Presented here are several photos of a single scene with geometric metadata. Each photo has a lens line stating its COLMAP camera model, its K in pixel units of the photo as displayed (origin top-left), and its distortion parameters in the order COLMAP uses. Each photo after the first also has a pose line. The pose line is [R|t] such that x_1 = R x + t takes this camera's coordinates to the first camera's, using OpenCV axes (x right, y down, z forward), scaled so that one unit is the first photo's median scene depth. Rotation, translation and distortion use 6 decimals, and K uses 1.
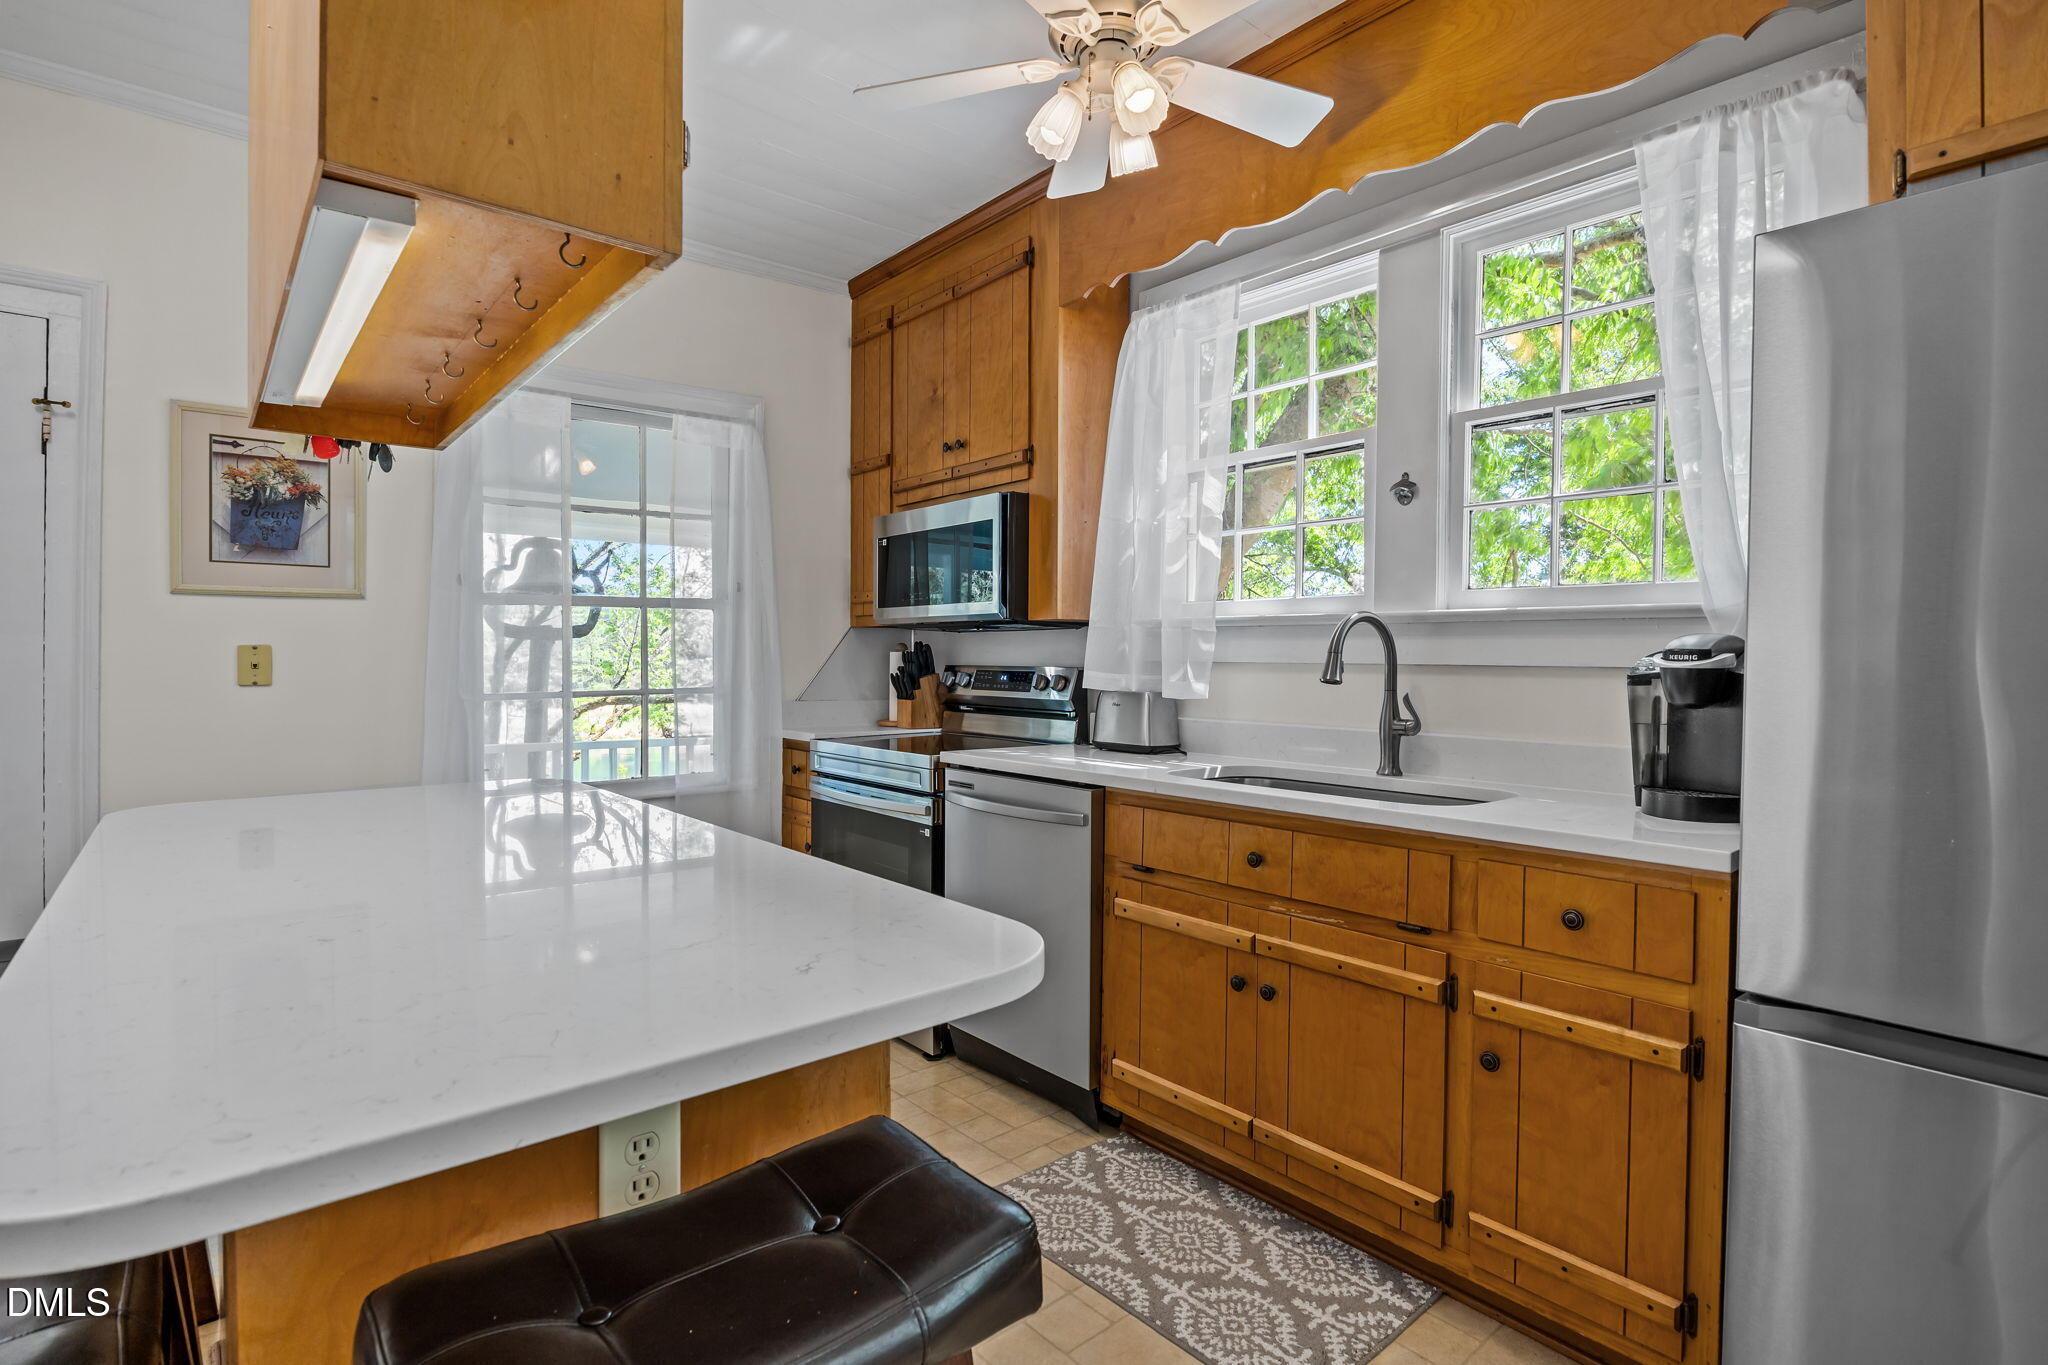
lens RADIAL K [[979.6, 0, 1018.6], [0, 979.6, 661.7], [0, 0, 1]] dist [-0.011533, 0.000532]
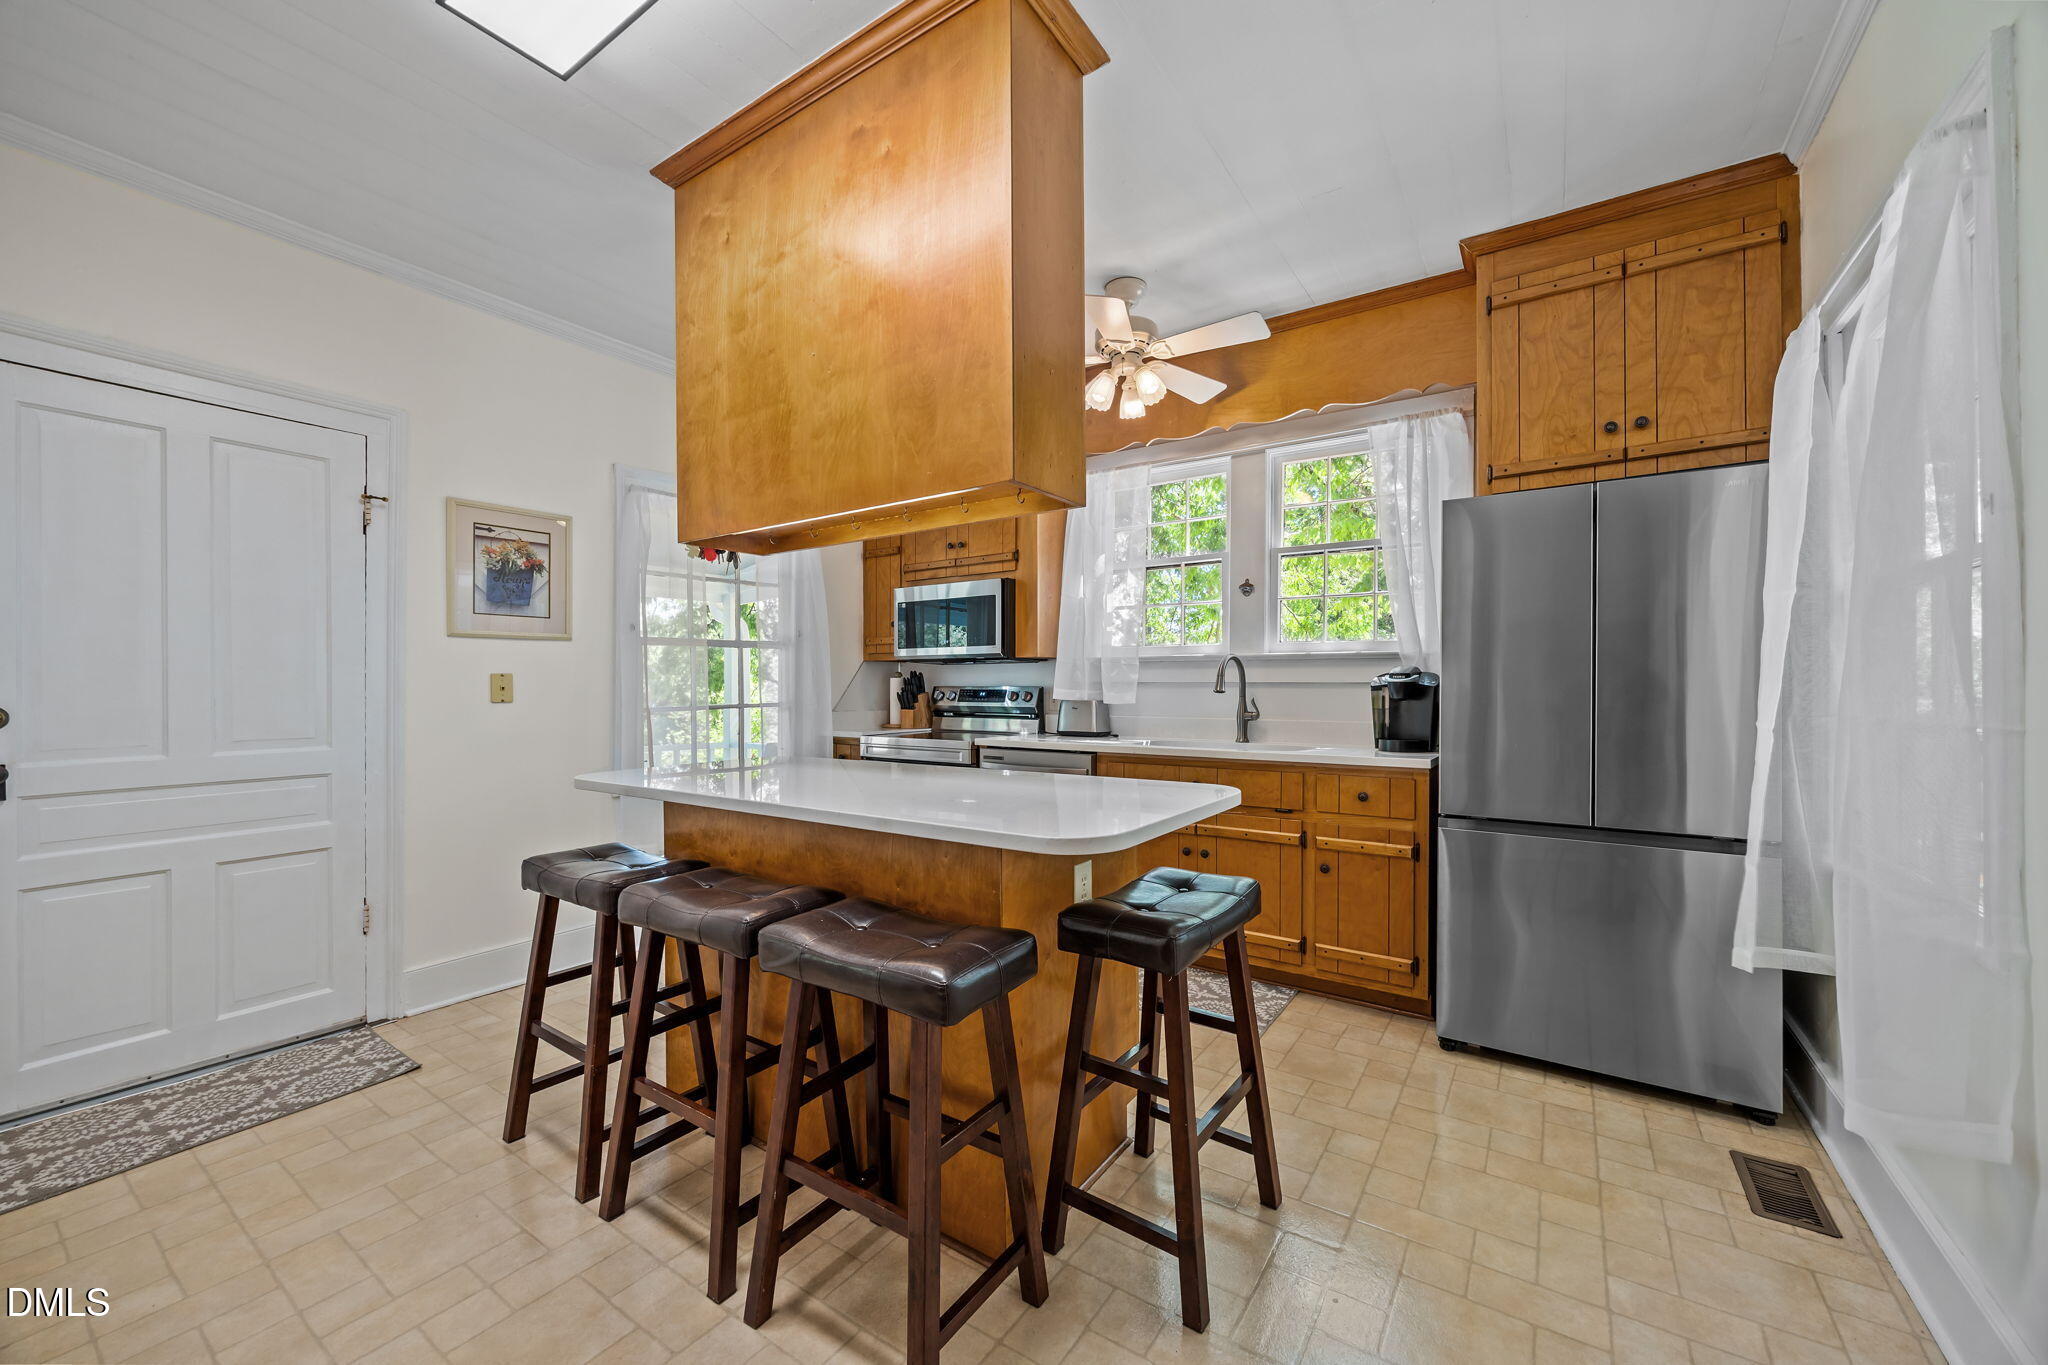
lens RADIAL K [[781.4, 0, 1024.0], [0, 781.4, 682.5], [0, 0, 1]] dist [0.000790, 0.000189]
pose [[0.965962, -0.004914, 0.258636, -0.354563], [0.006745, 0.999958, -0.006192, 0.008181], [-0.258594, 0.007725, 0.965955, -0.285368]]
